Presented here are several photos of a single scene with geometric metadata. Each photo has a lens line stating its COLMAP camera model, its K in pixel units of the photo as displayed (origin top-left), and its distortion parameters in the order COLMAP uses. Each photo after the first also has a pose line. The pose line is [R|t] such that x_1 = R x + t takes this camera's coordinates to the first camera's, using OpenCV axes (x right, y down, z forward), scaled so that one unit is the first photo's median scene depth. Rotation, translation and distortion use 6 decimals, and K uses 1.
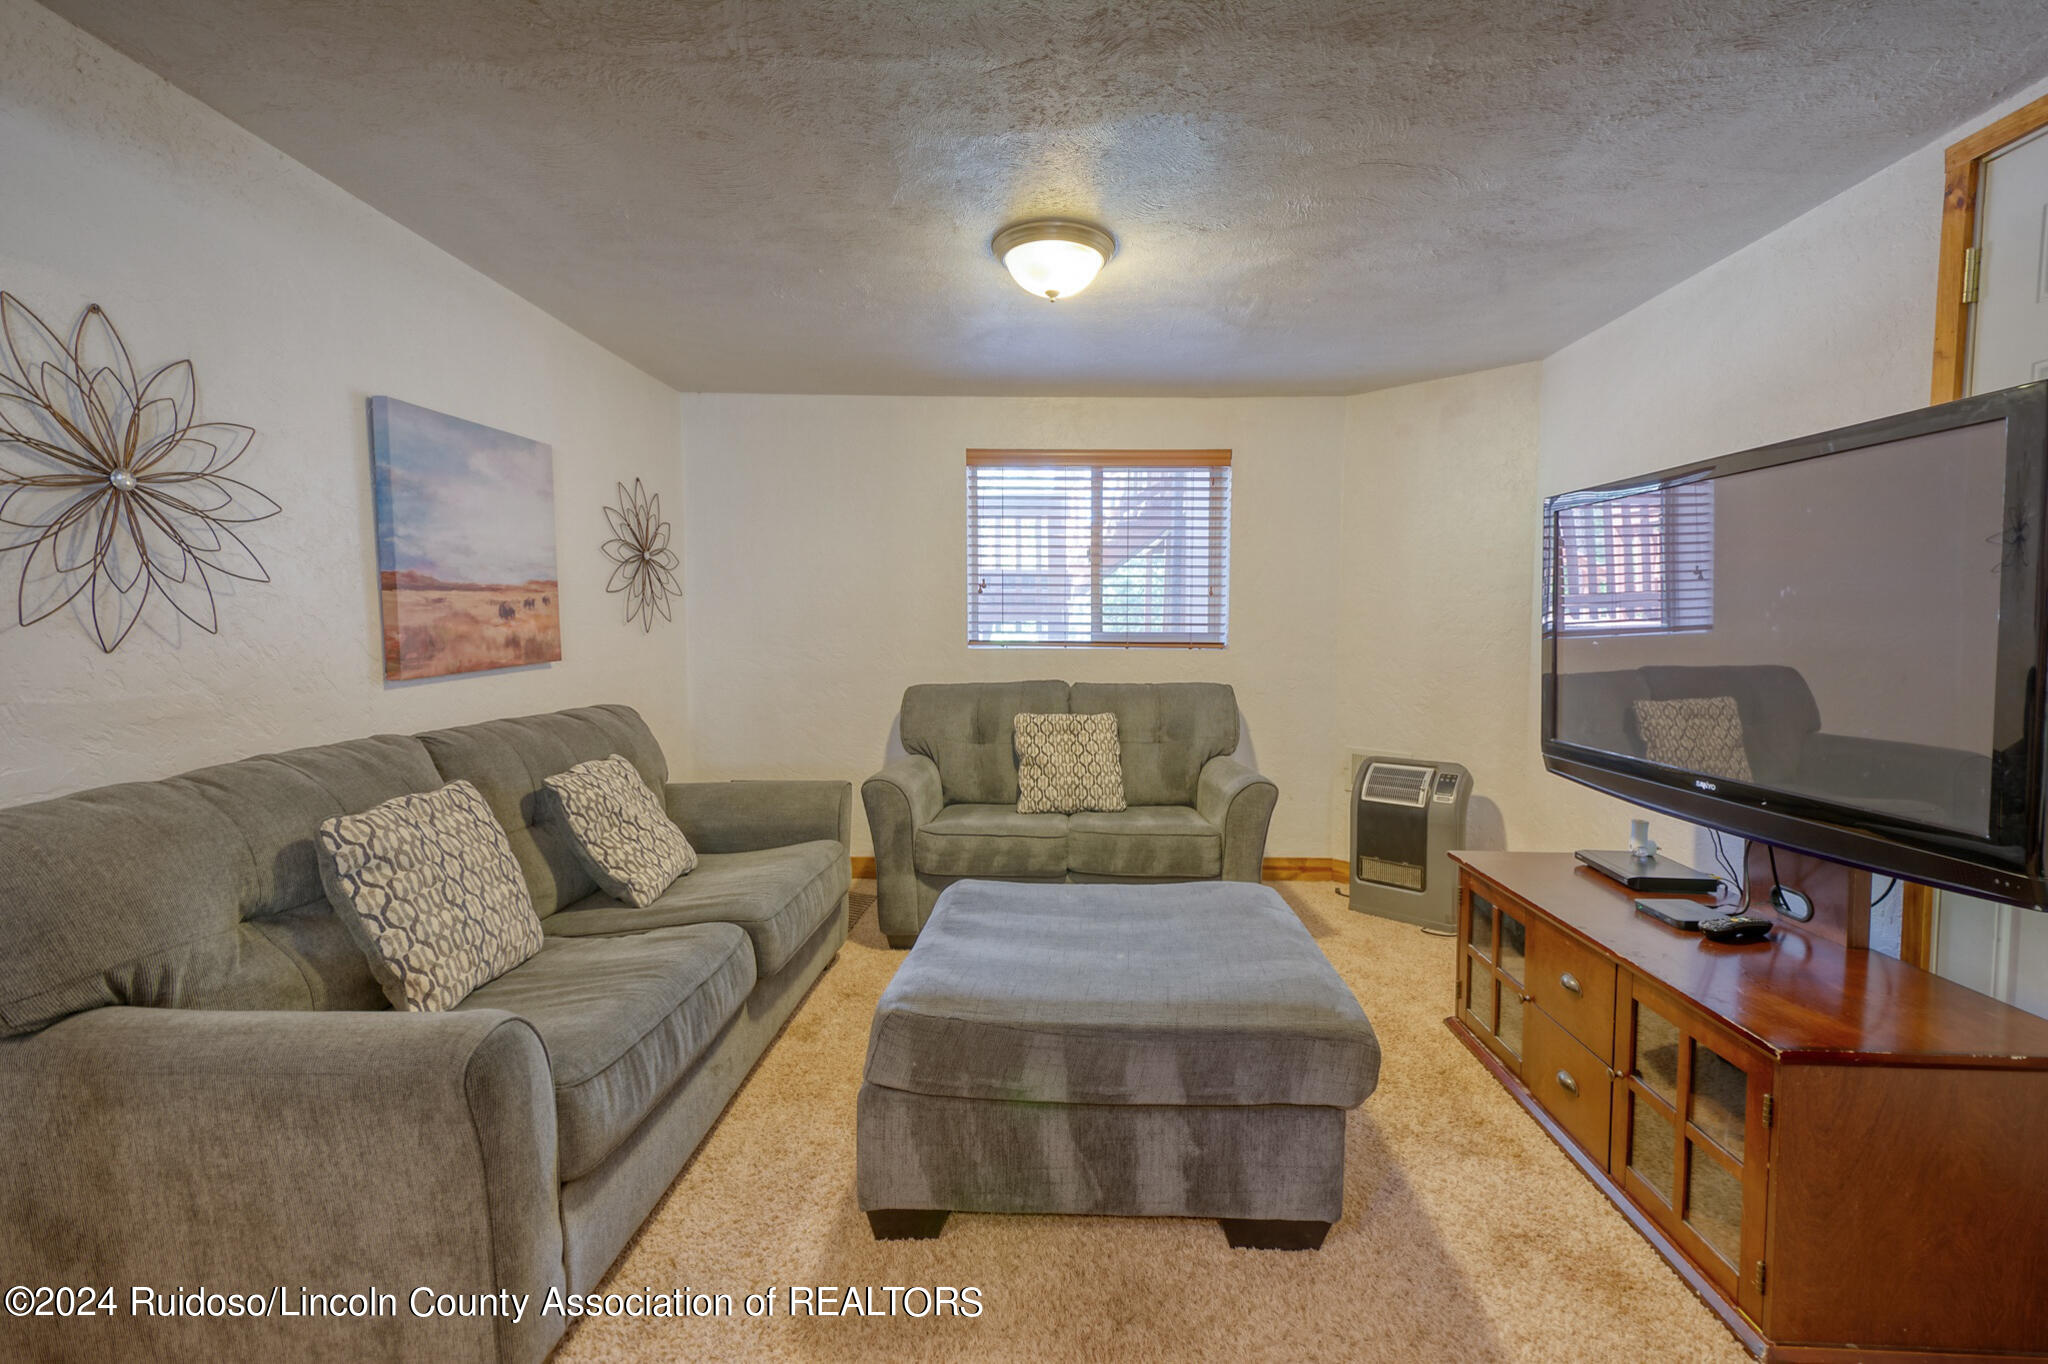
lens RADIAL K [[888.3, 0, 1047.3], [0, 888.3, 670.5], [0, 0, 1]] dist [0.013680, -0.005165]
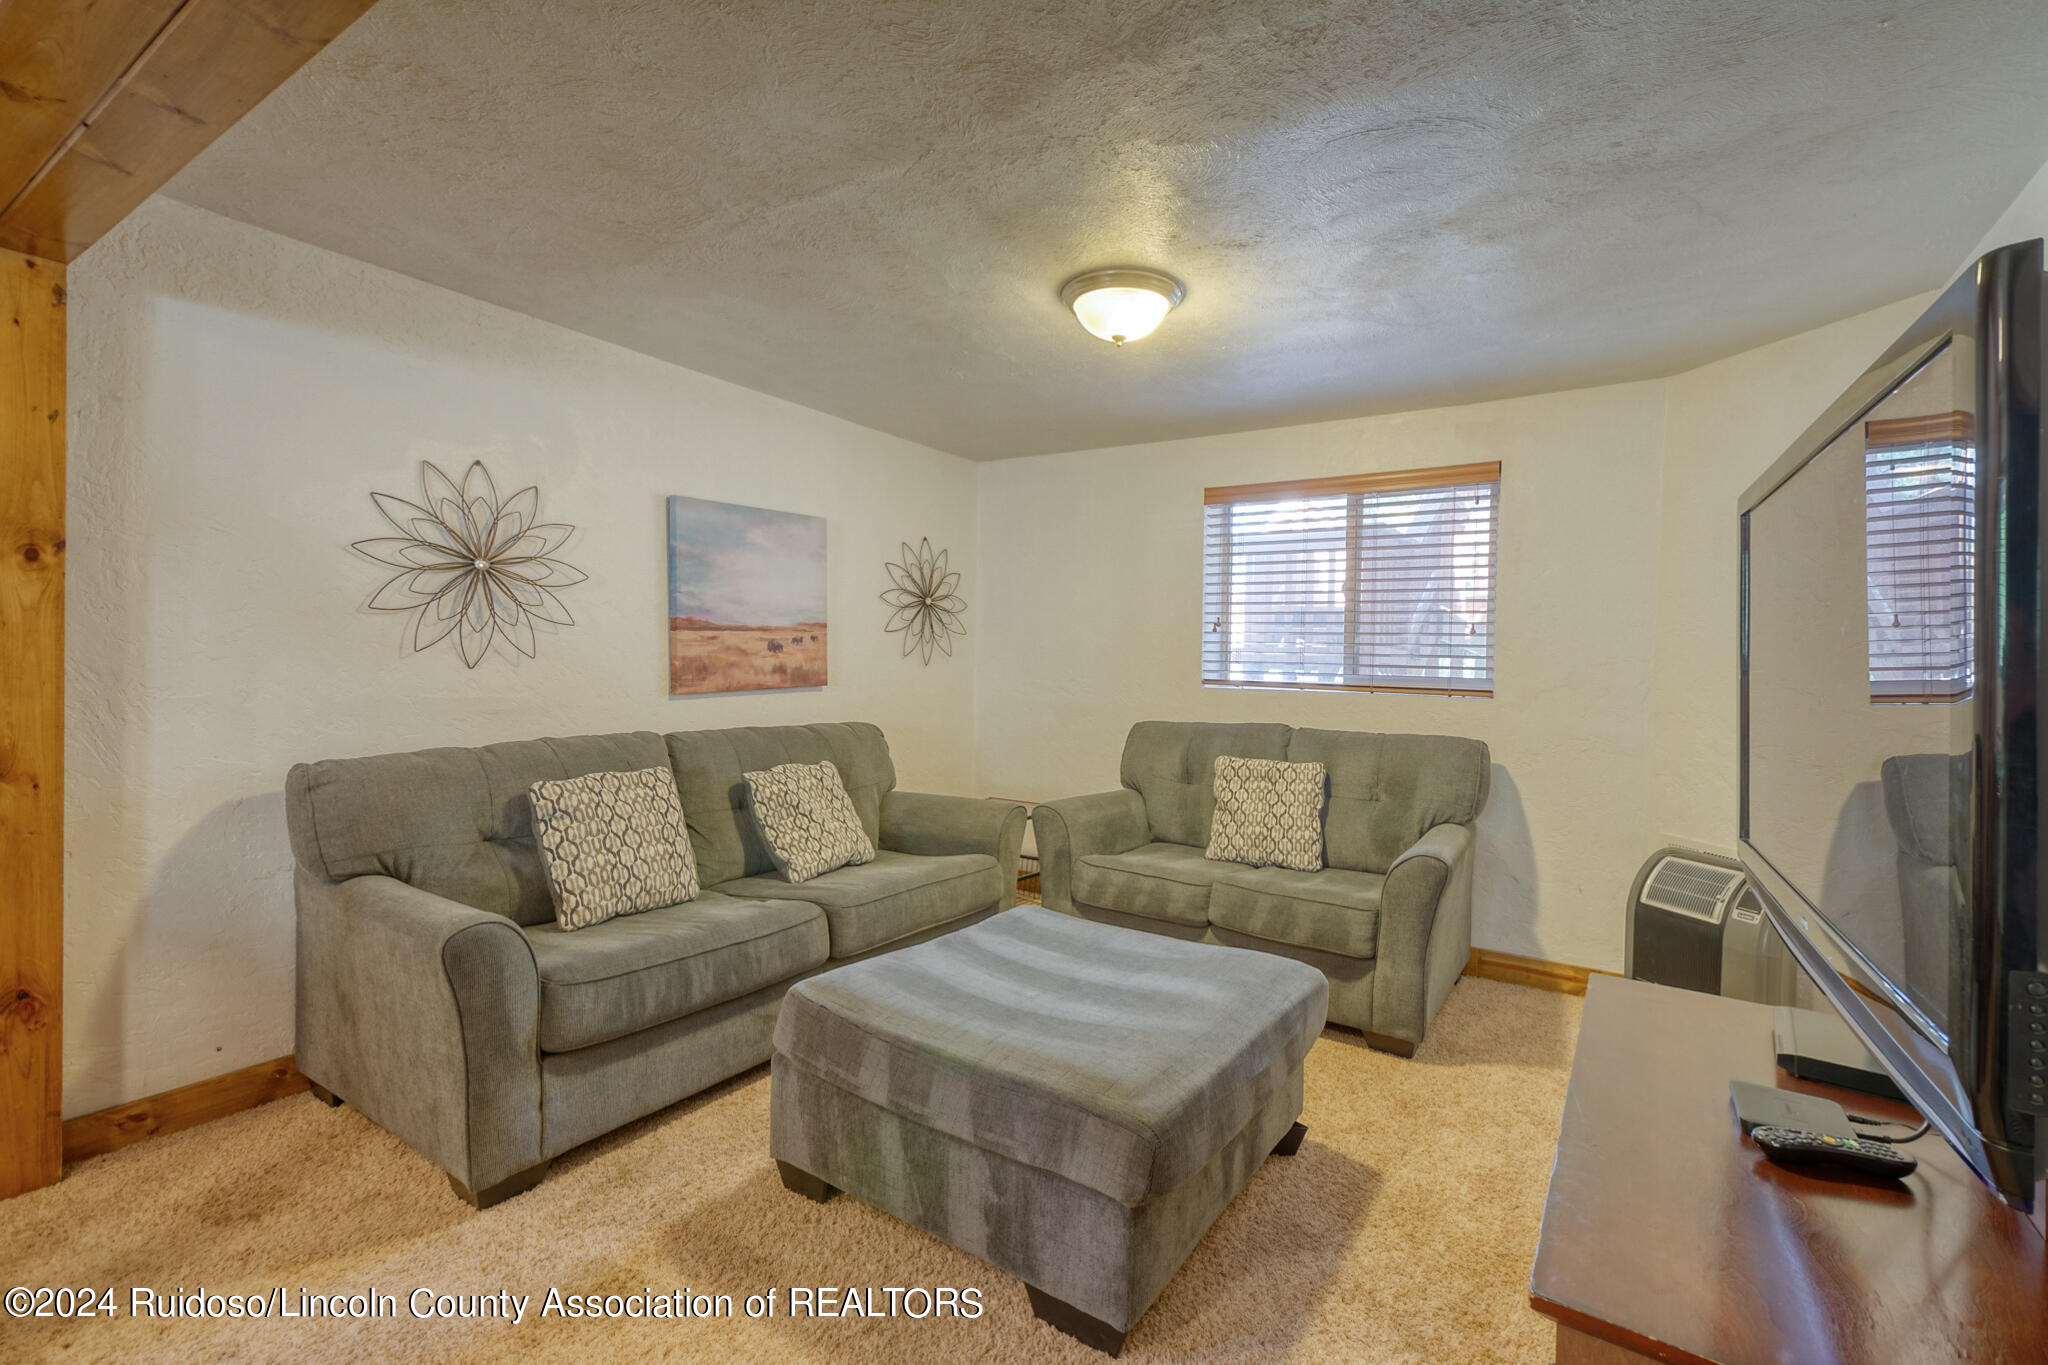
lens RADIAL K [[888.3, 0, 1047.3], [0, 888.3, 671.0], [0, 0, 1]] dist [0.013680, -0.005165]
pose [[0.847765, 0.022067, -0.529913, 0.437452], [-0.045164, 0.998509, -0.030675, -0.007780], [0.528446, 0.049938, 0.847497, 0.102071]]
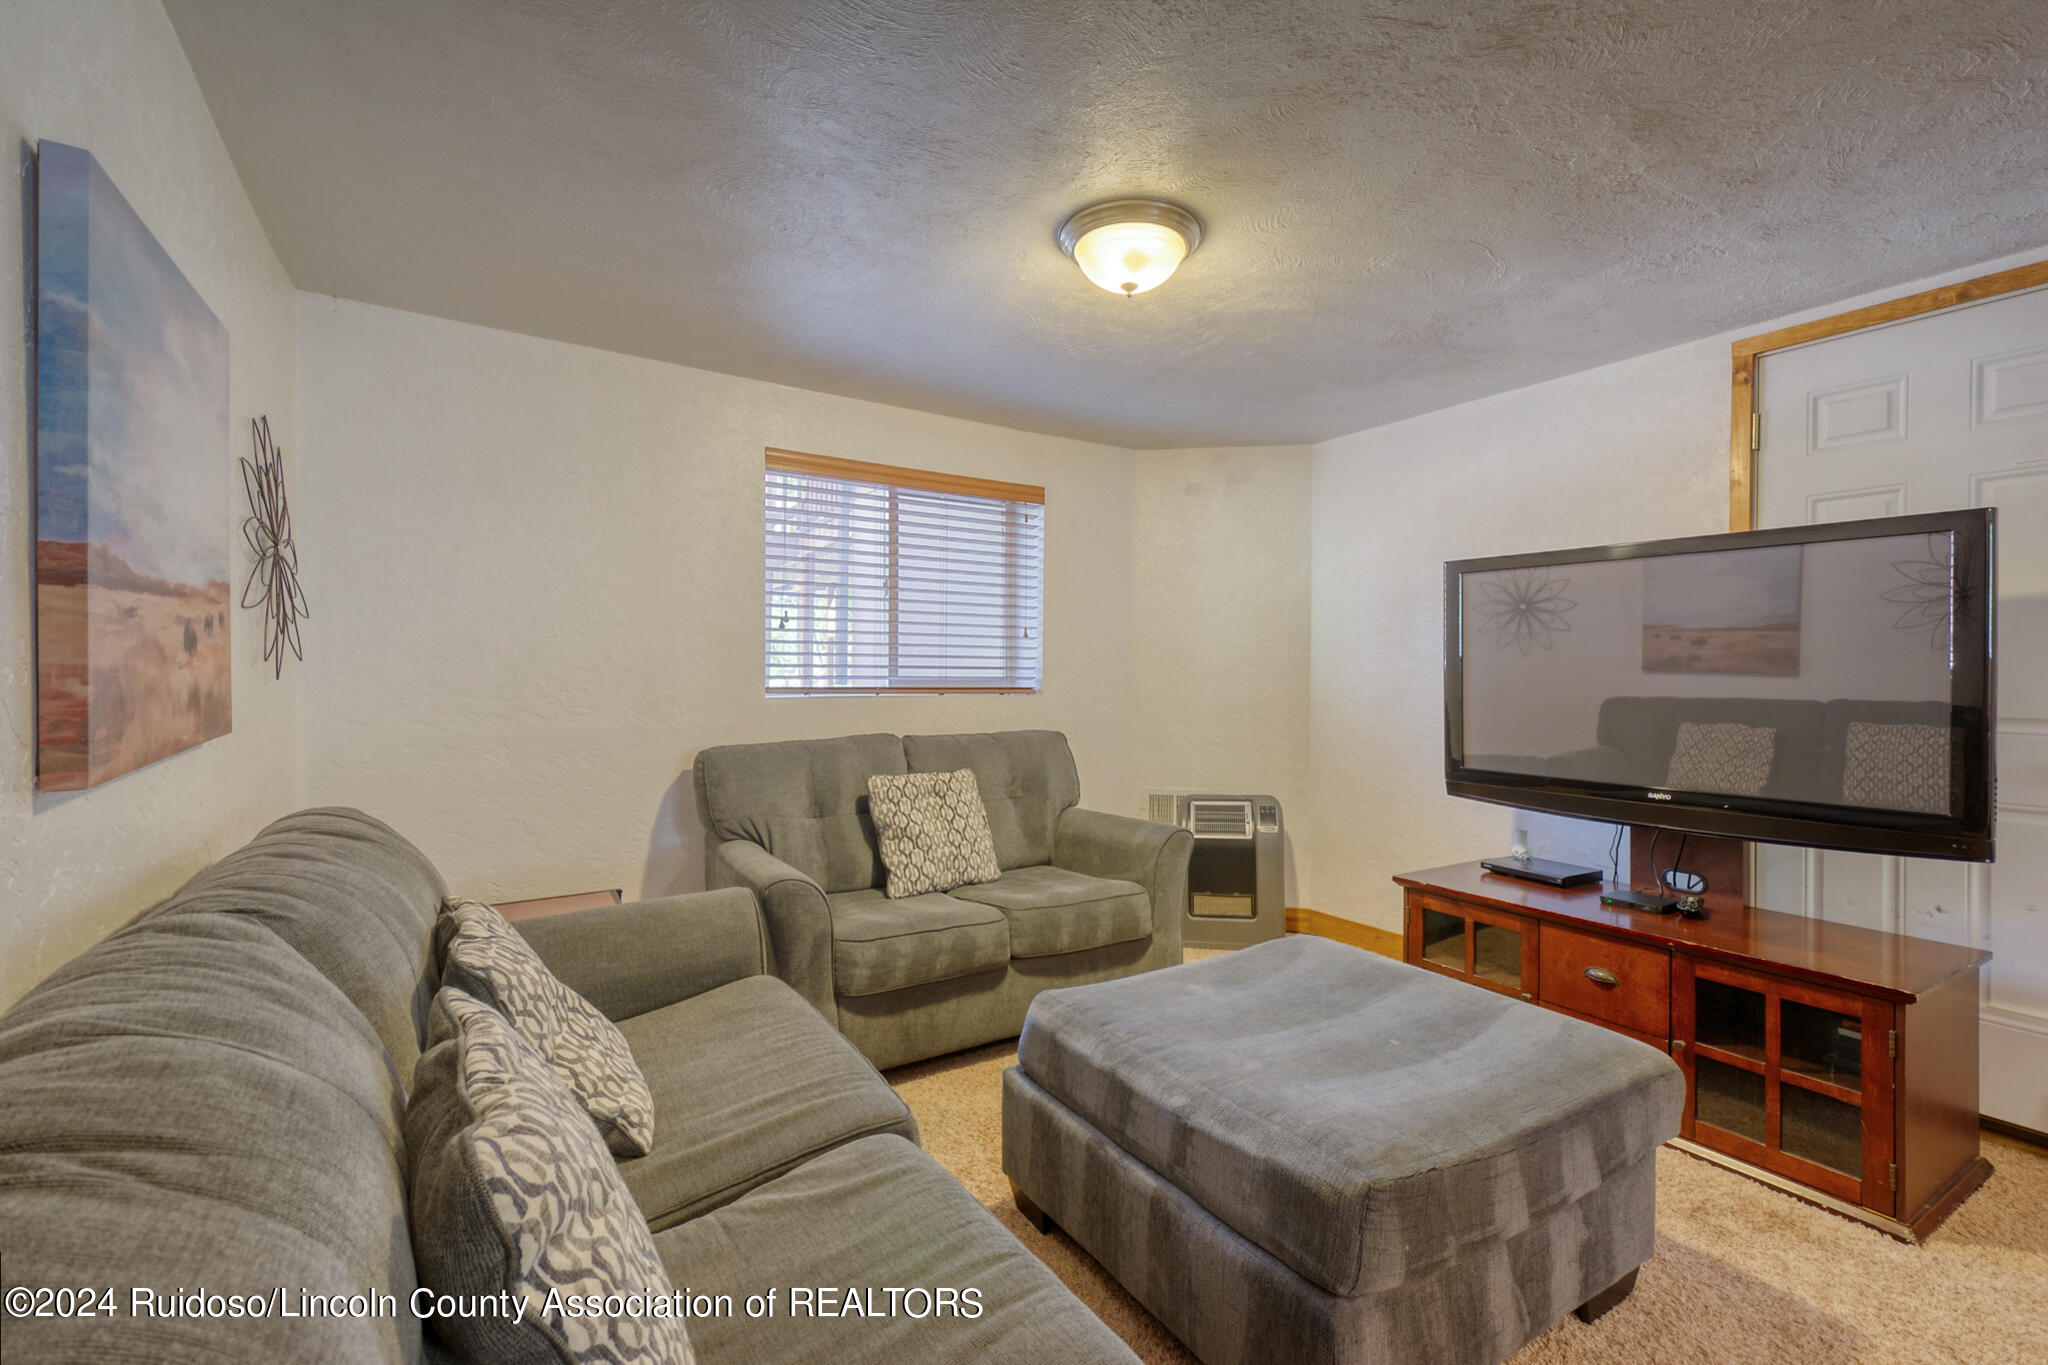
lens RADIAL K [[888.3, 0, 1047.3], [0, 888.3, 671.0], [0, 0, 1]] dist [0.013680, -0.005165]
pose [[0.824670, 0.001330, 0.565612, -0.498916], [0.026525, 0.998806, -0.041022, -0.014404], [-0.564992, 0.048833, 0.823650, 0.313925]]
